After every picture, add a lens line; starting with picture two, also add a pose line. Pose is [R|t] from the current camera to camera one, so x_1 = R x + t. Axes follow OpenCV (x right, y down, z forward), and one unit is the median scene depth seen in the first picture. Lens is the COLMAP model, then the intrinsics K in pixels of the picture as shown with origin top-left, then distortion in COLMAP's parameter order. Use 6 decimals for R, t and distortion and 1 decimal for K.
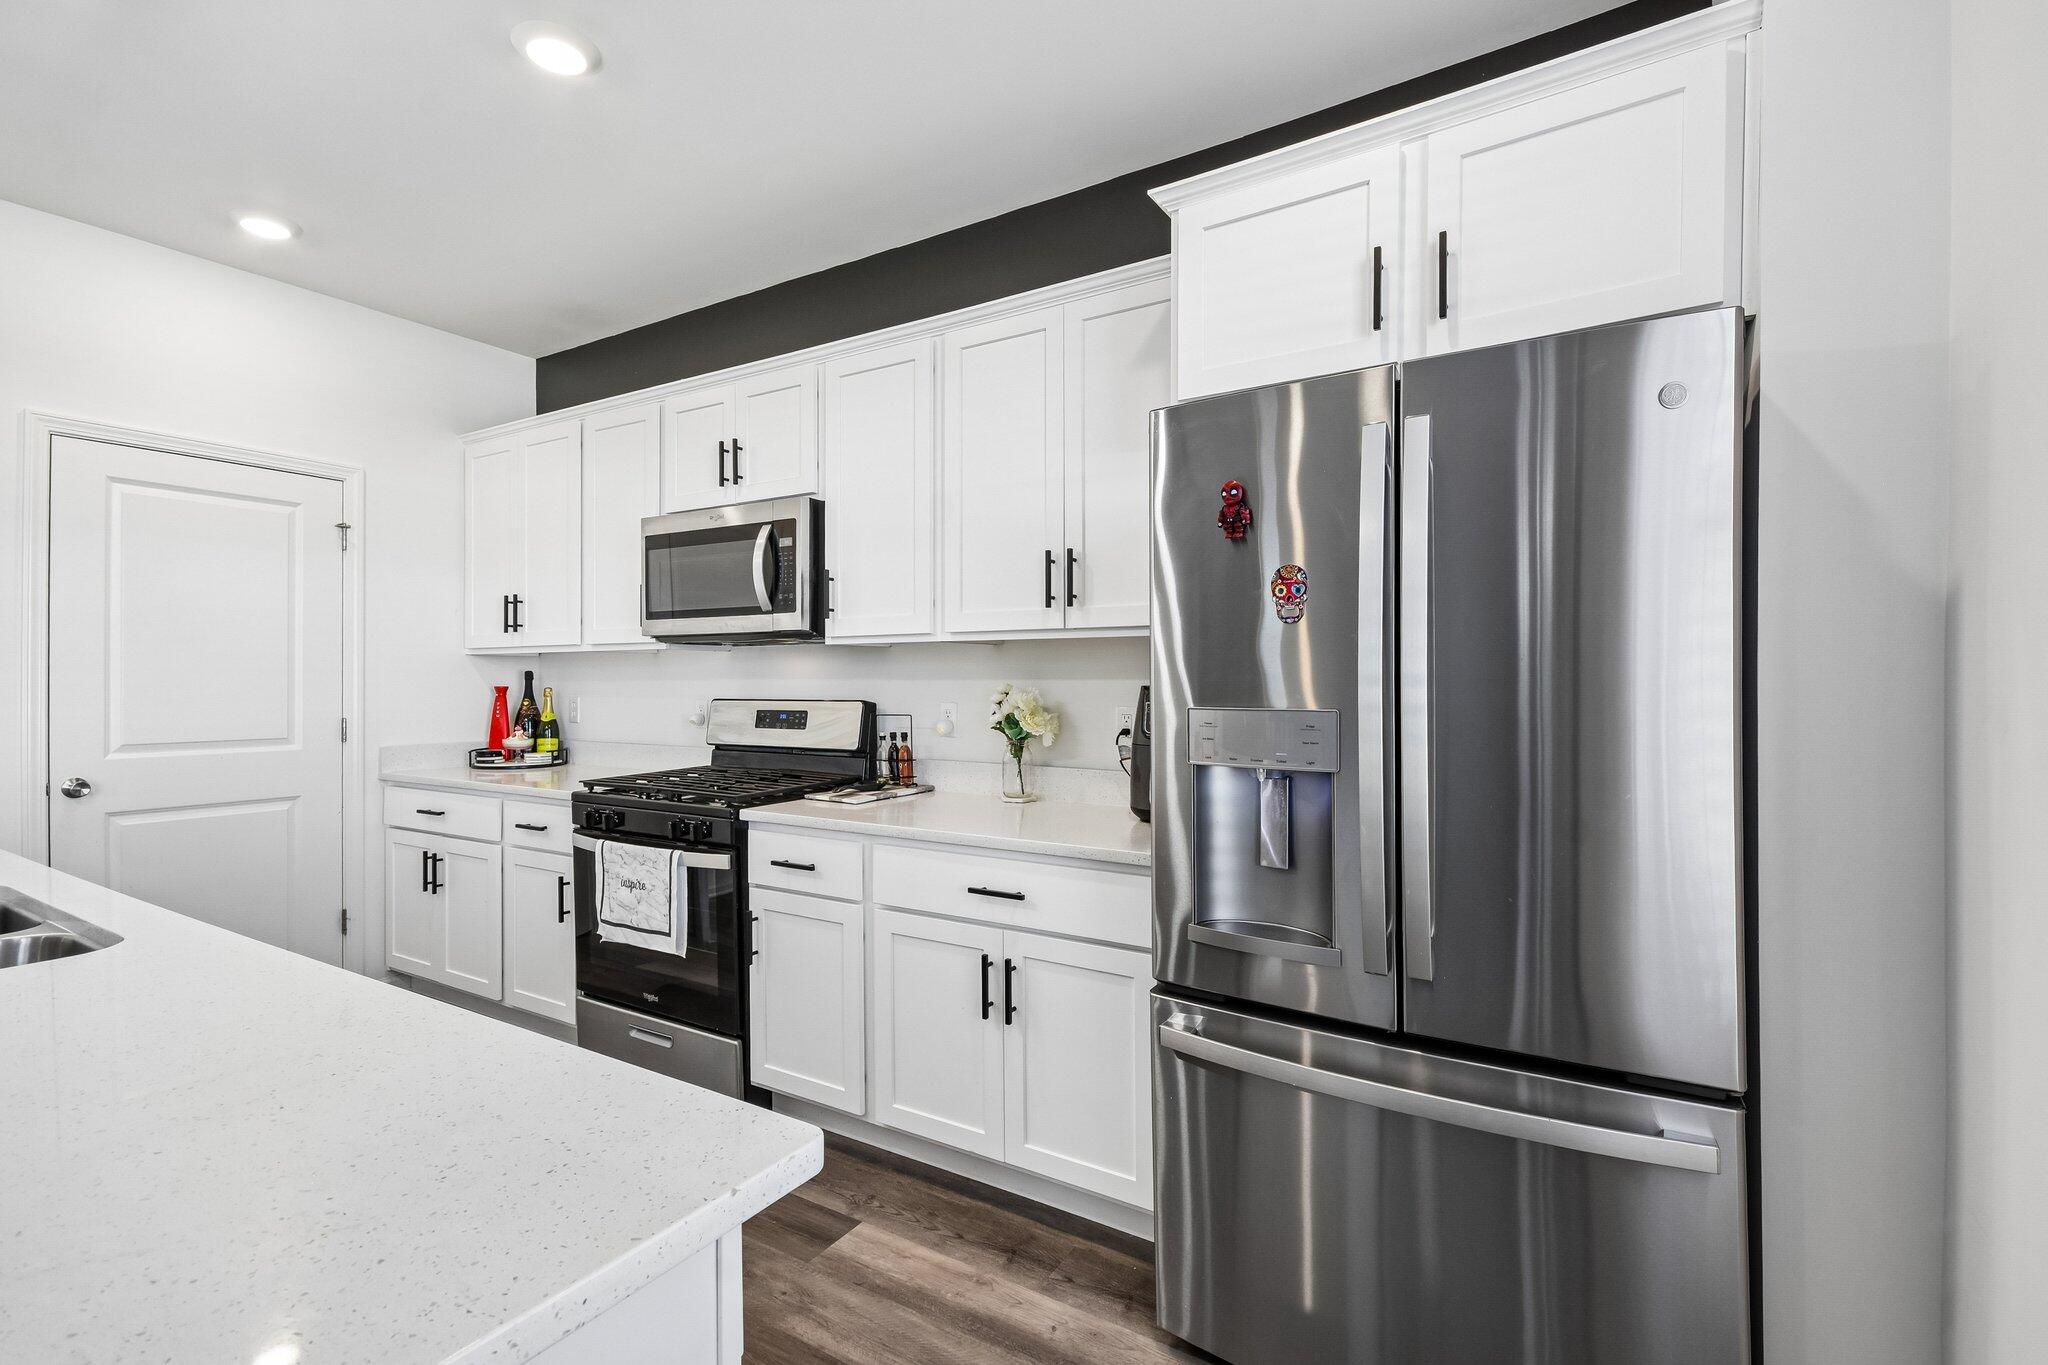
lens RADIAL K [[902.3, 0, 1020.7], [0, 902.3, 685.3], [0, 0, 1]] dist [-0.003023, -0.000091]
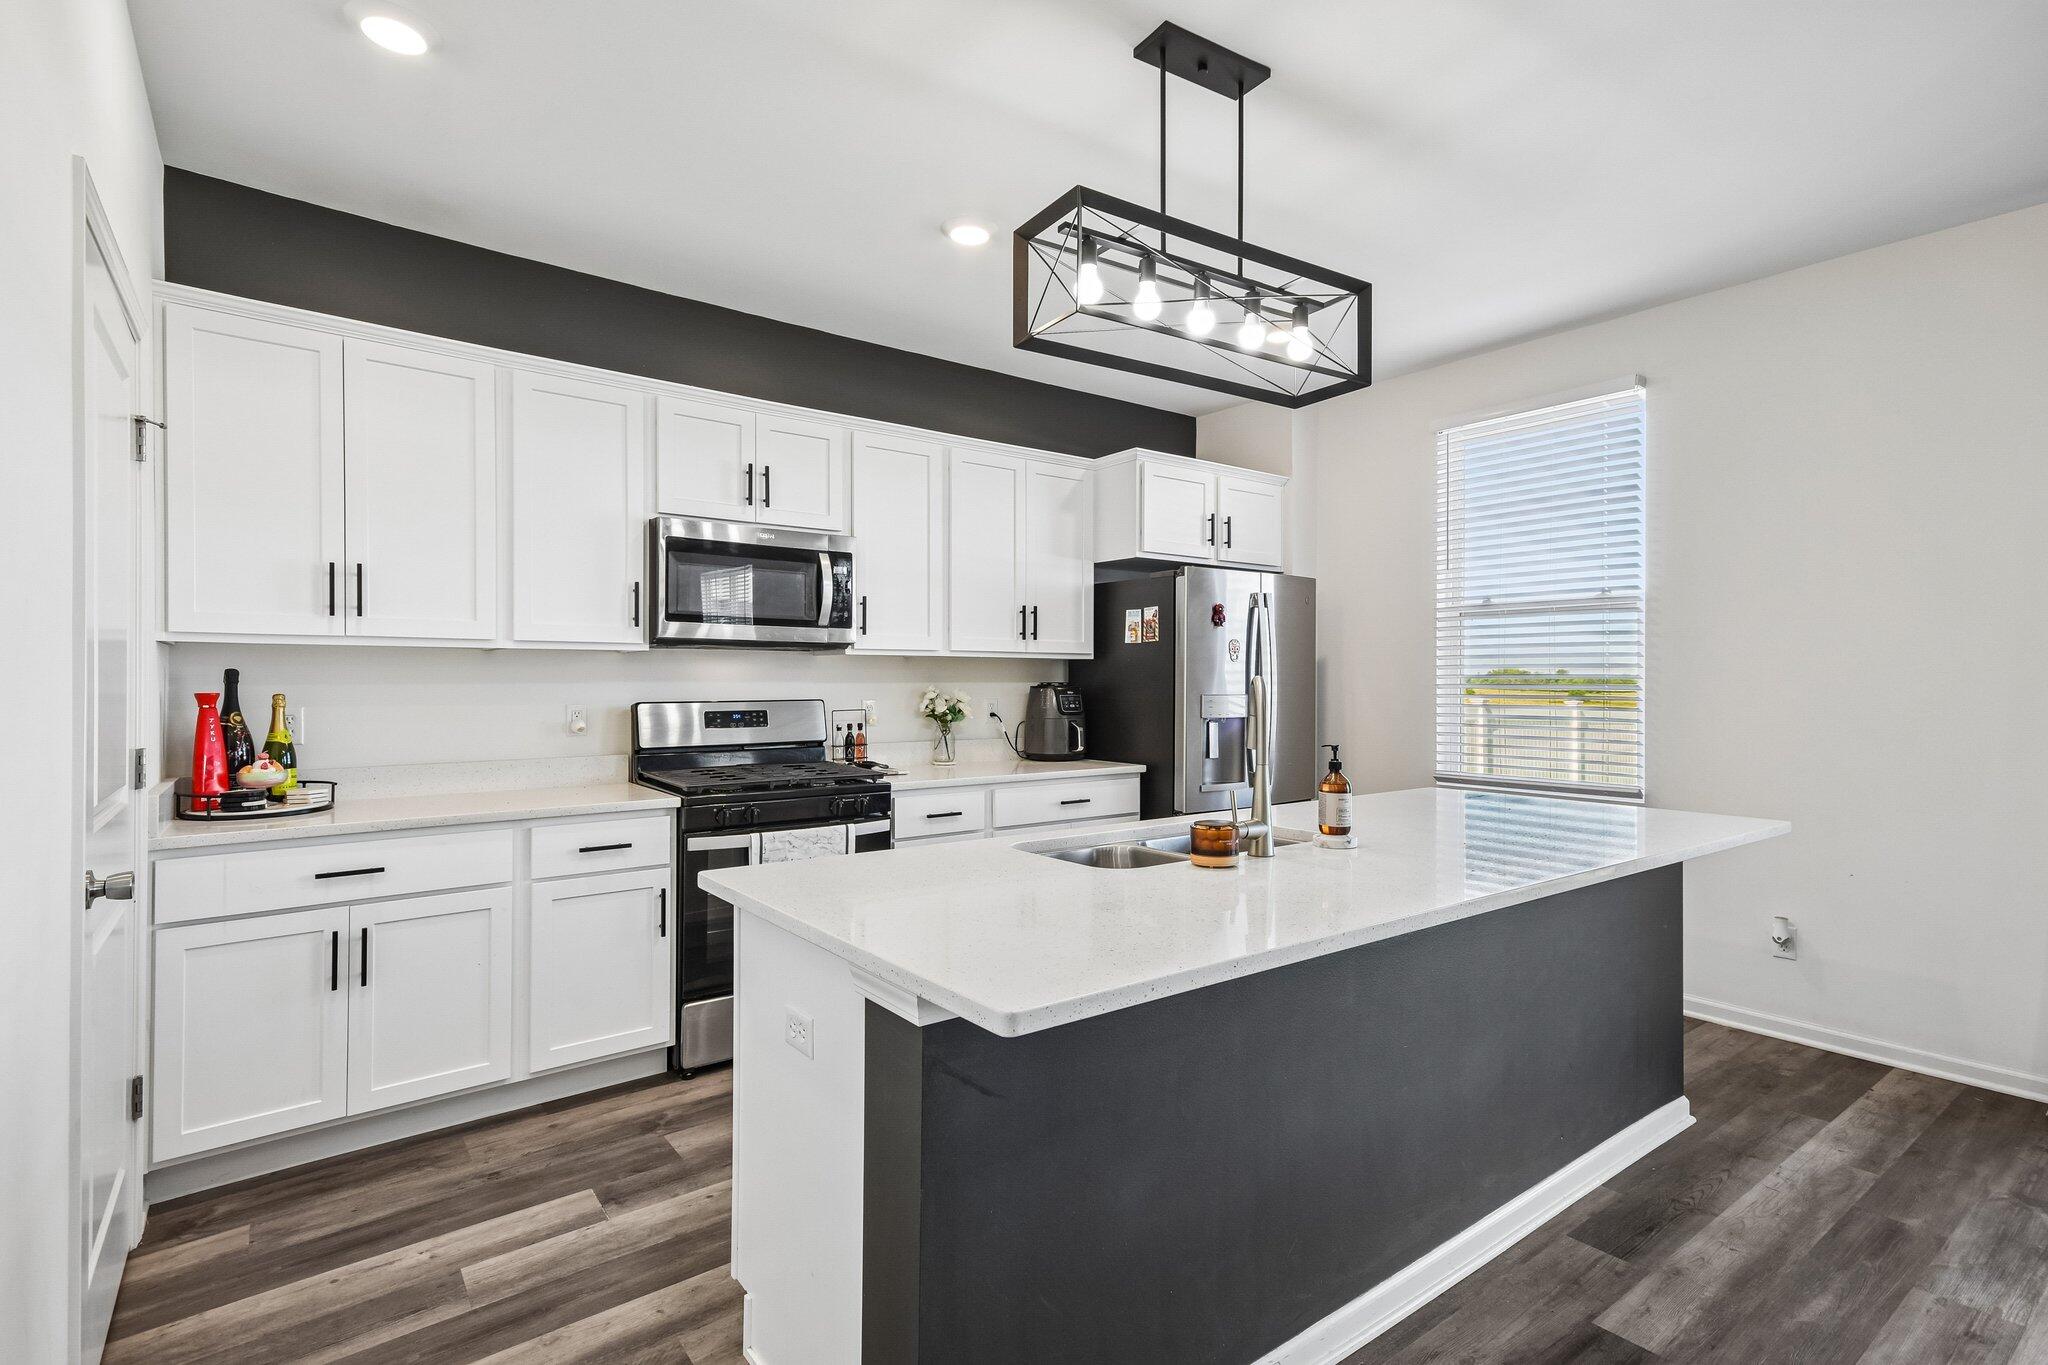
lens RADIAL K [[989.2, 0, 1020.3], [0, 989.2, 677.5], [0, 0, 1]] dist [0.001326, 0.000094]
pose [[0.359168, 0.005462, 0.933257, -1.354426], [0.007116, 0.999938, -0.008591, 0.000624], [-0.933246, 0.009727, 0.359106, 0.275270]]
